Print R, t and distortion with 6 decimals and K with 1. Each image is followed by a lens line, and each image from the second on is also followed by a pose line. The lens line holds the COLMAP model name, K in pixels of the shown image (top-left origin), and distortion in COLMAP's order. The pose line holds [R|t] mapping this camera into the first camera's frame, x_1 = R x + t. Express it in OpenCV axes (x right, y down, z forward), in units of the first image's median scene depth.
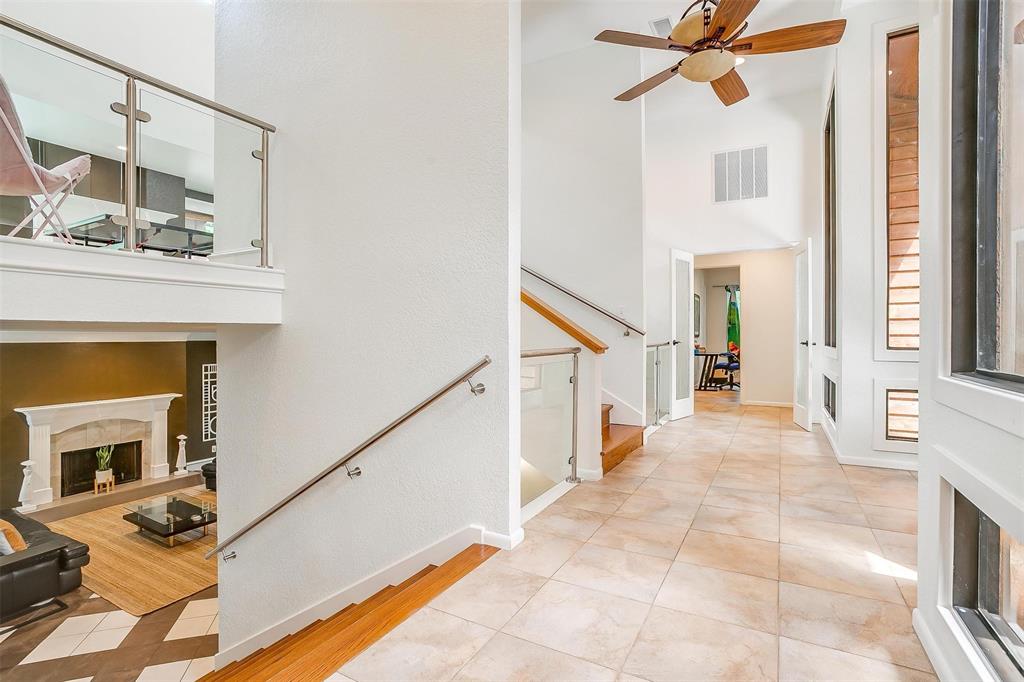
lens RADIAL K [[489.6, 0, 512.0], [0, 489.6, 341.0], [0, 0, 1]] dist [-0.051482, 0.026169]
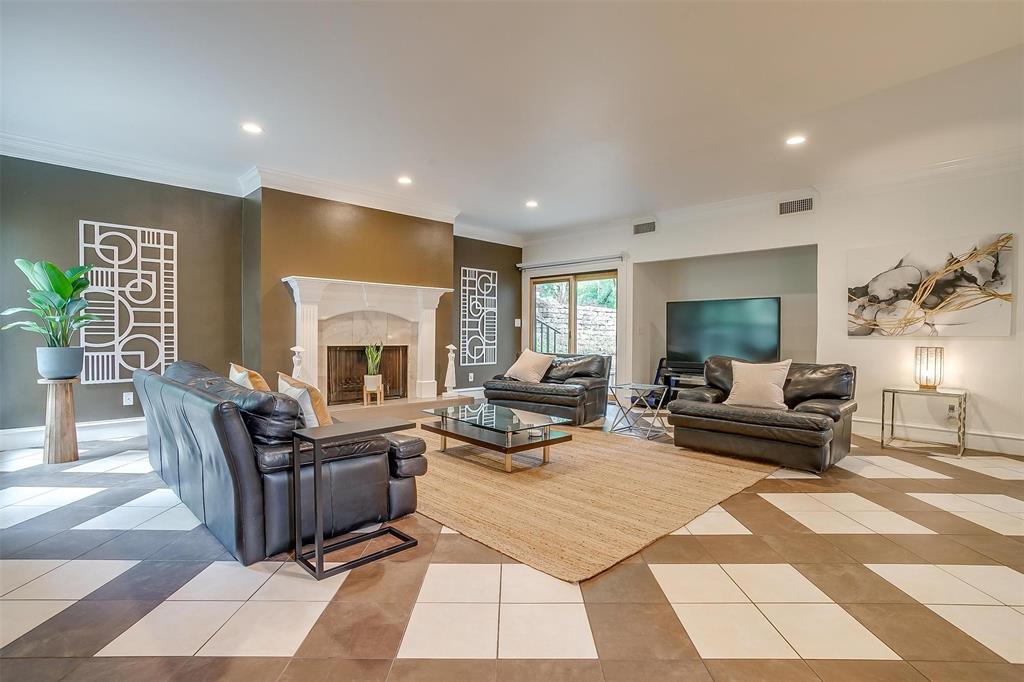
lens RADIAL K [[489.6, 0, 512.0], [0, 489.6, 341.0], [0, 0, 1]] dist [-0.051482, 0.026169]
pose [[0.959043, 0.005930, -0.283199, -0.433951], [-0.005602, 0.999982, 0.001968, 0.214253], [0.283206, -0.000301, 0.959059, 0.336385]]
